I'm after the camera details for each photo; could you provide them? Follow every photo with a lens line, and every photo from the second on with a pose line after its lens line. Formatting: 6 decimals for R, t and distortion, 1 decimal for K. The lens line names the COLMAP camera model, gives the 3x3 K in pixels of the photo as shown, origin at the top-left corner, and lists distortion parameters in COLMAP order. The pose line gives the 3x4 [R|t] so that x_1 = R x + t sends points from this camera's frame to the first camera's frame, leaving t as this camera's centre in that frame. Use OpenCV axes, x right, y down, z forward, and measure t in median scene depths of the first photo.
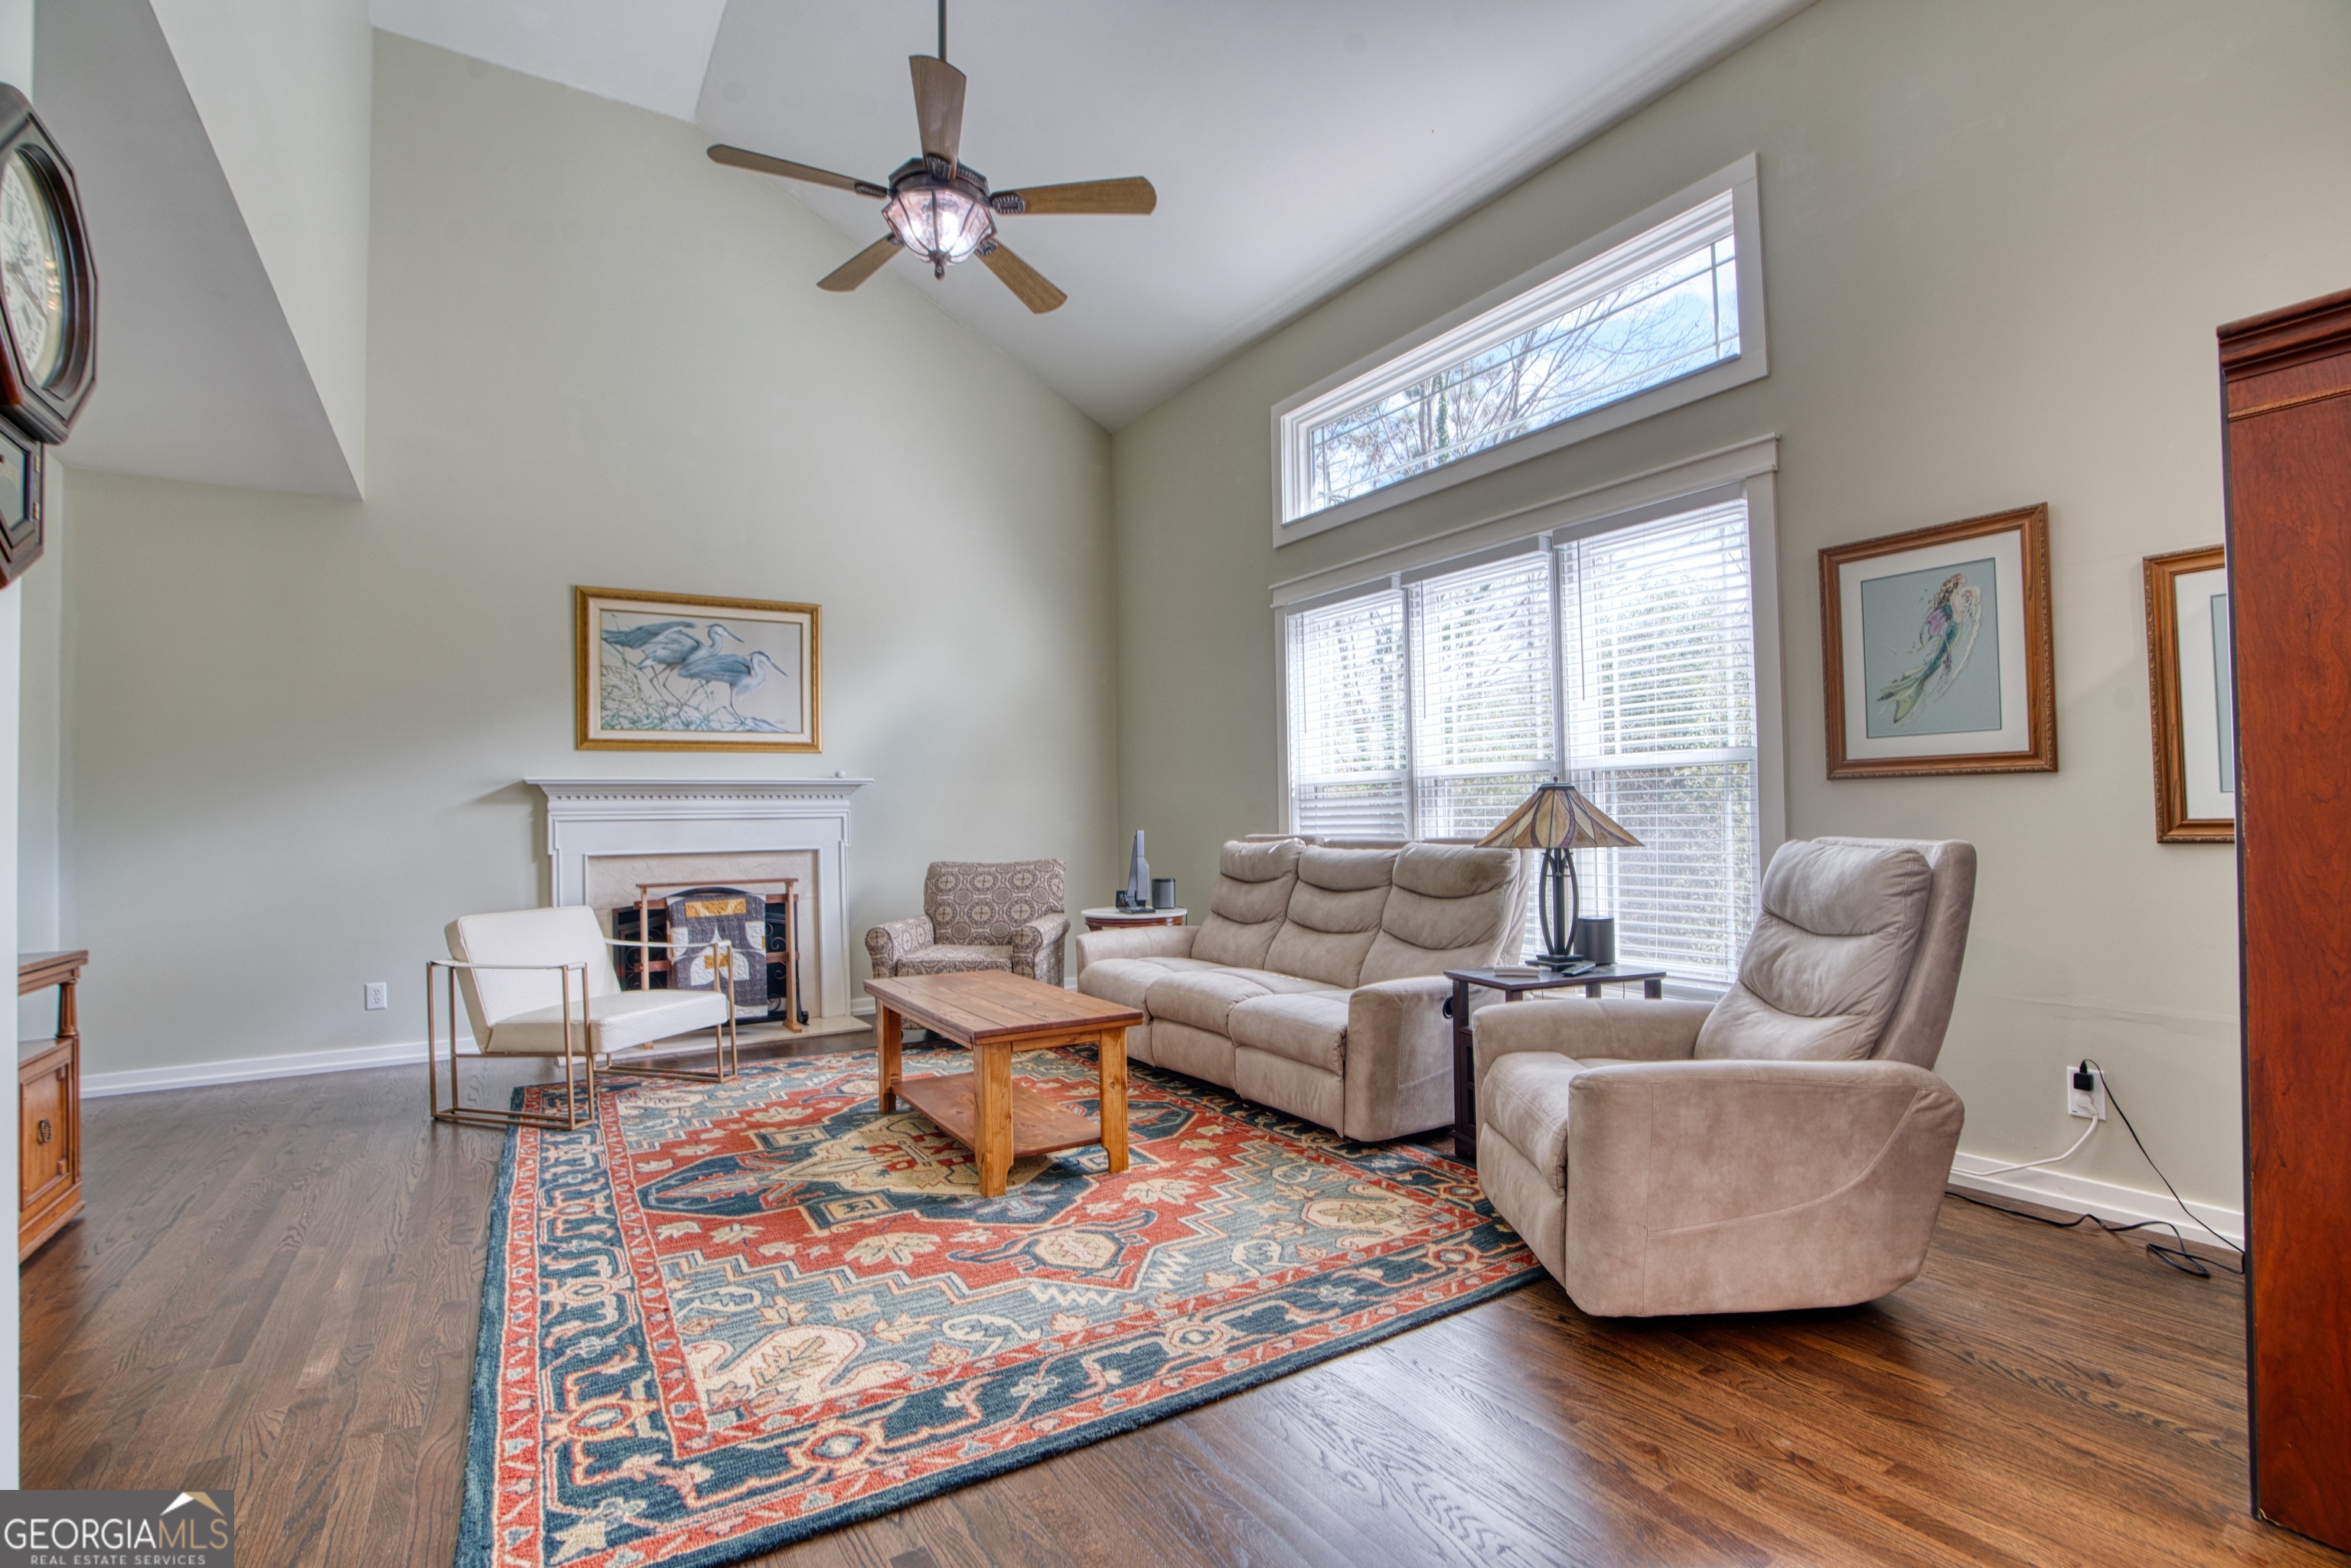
lens RADIAL K [[1071.8, 0, 1179.5], [0, 1071.8, 799.2], [0, 0, 1]] dist [-0.070493, 0.027691]
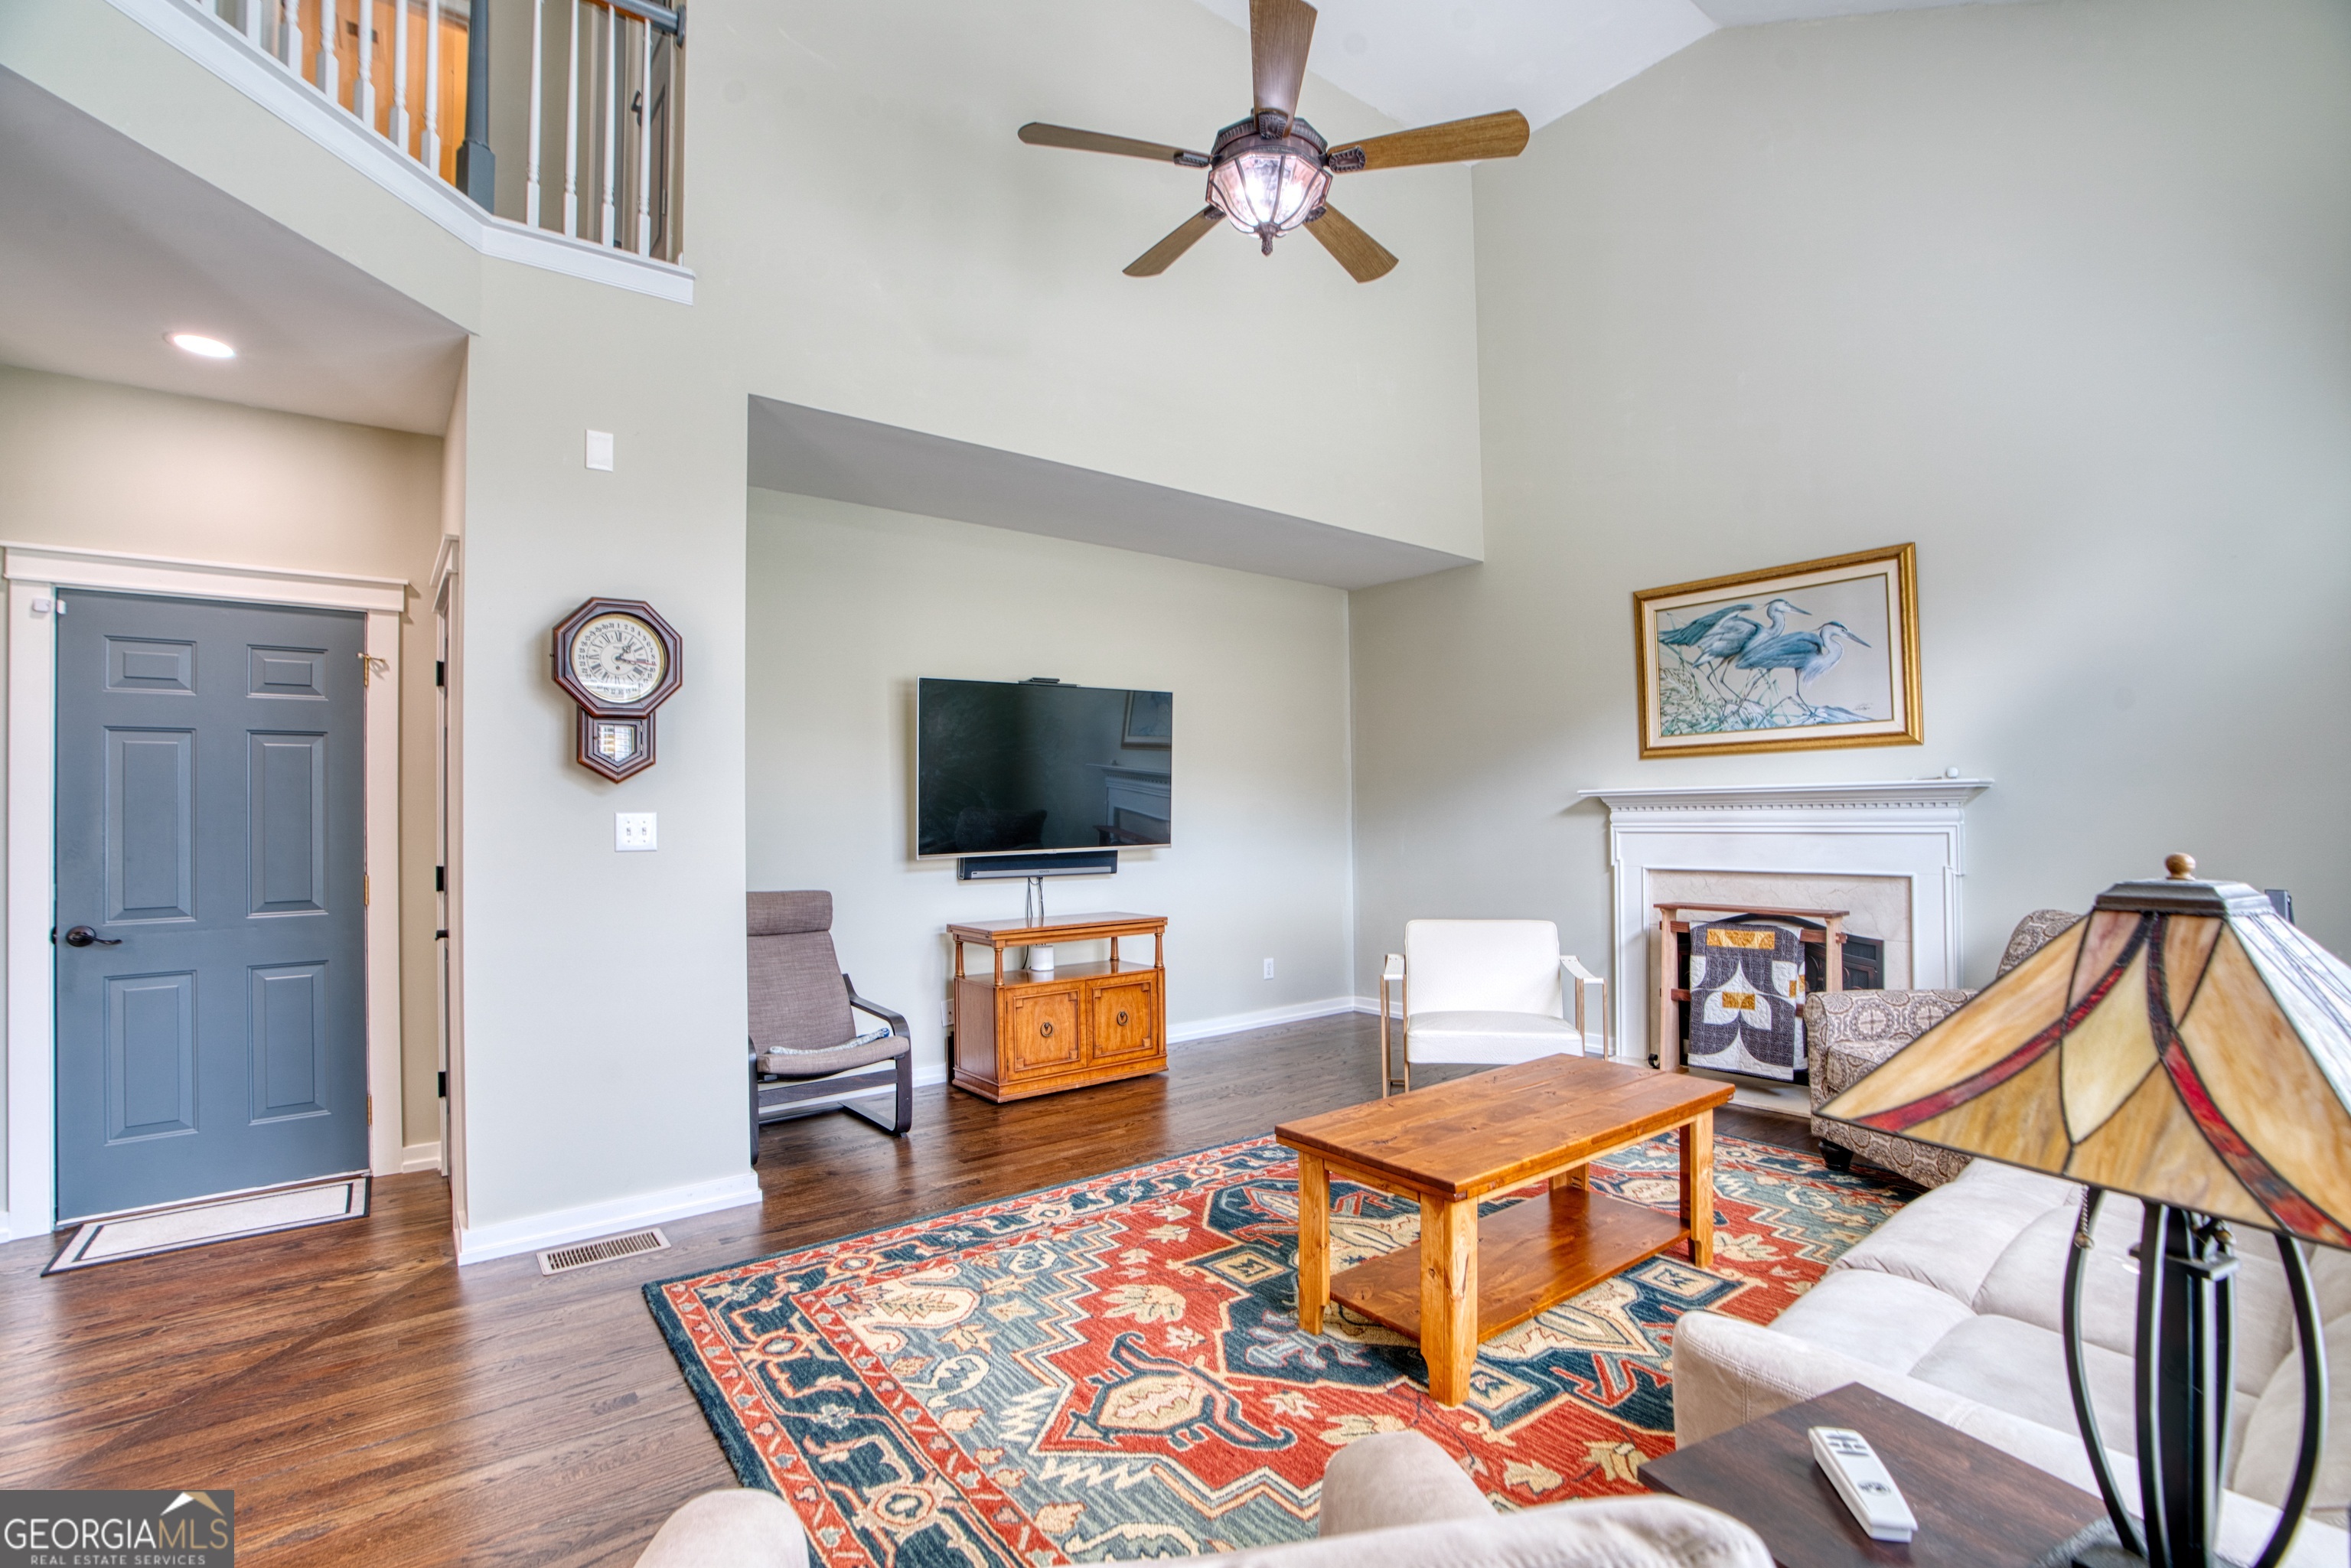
lens RADIAL K [[1071.8, 0, 1179.5], [0, 1071.8, 799.2], [0, 0, 1]] dist [-0.070493, 0.027691]
pose [[0.097821, 0.001330, -0.995203, 0.519503], [0.031000, 0.999510, 0.004383, -0.039587], [0.994721, -0.031280, 0.097732, 0.677195]]
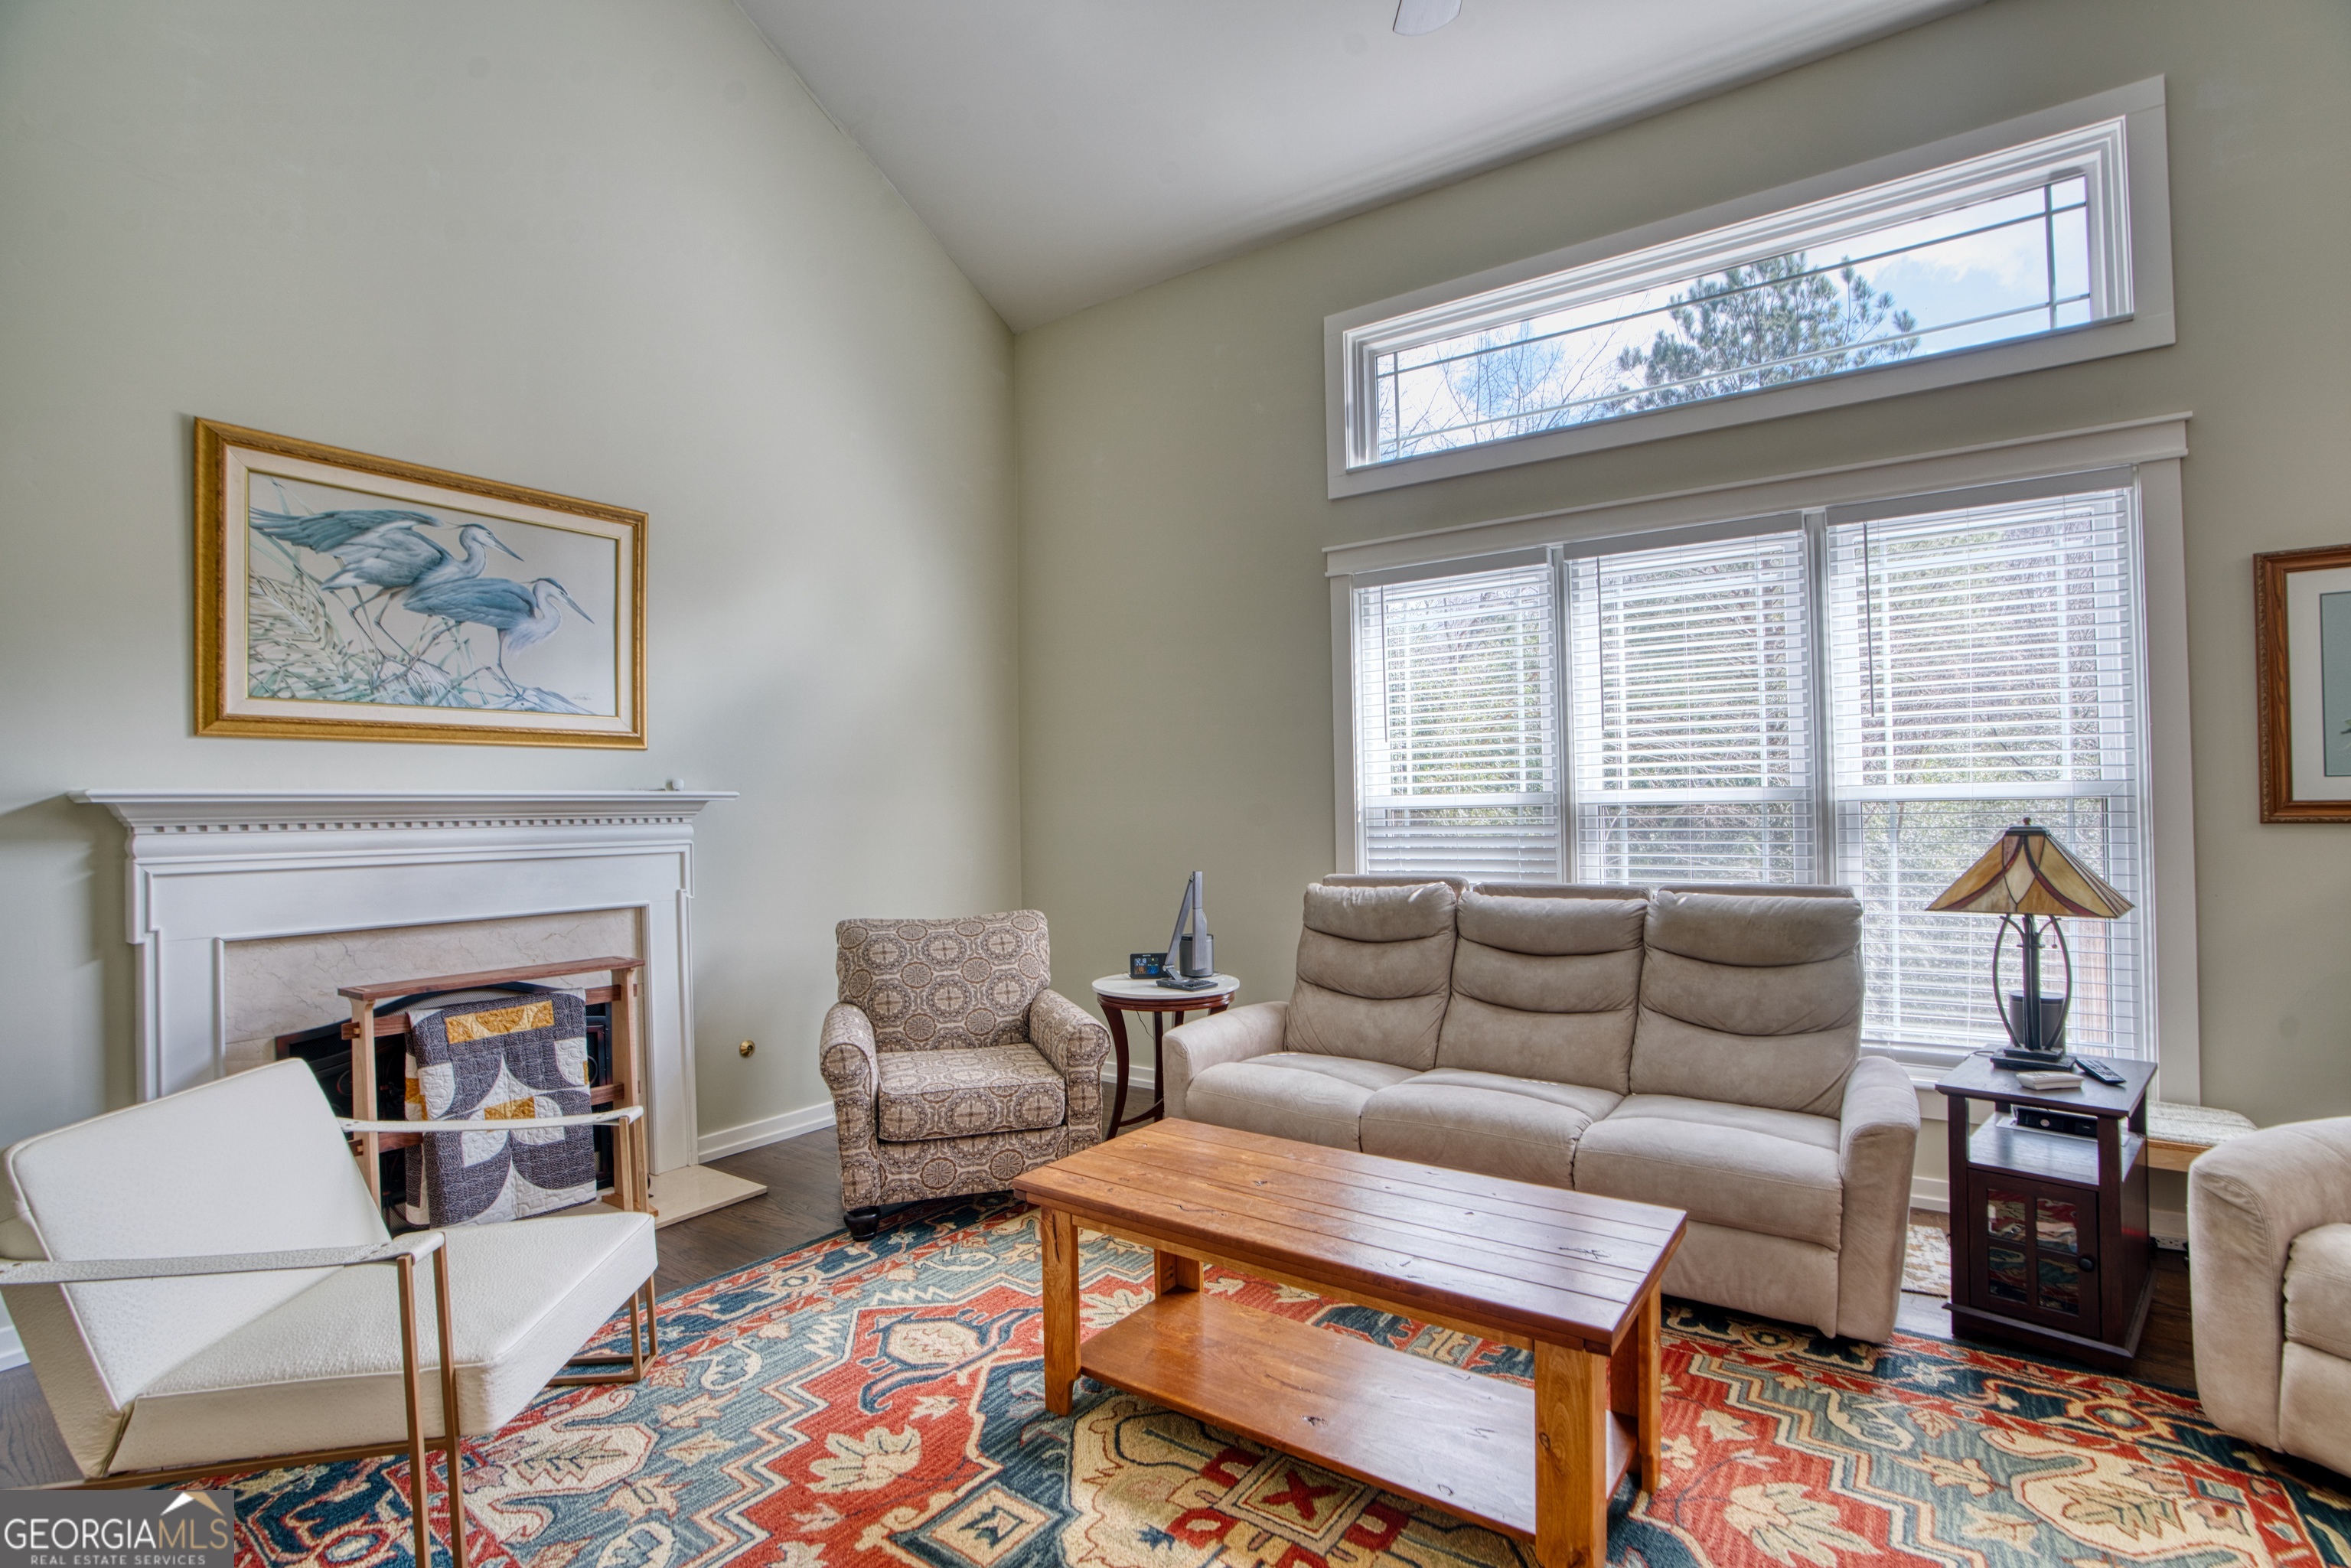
lens RADIAL K [[1071.8, 0, 1179.5], [0, 1071.8, 799.2], [0, 0, 1]] dist [-0.070493, 0.027691]
pose [[0.922251, 0.006215, 0.386542, -0.460139], [-0.007382, 0.999972, 0.001535, -0.028622], [-0.386522, -0.004269, 0.922270, 0.495907]]
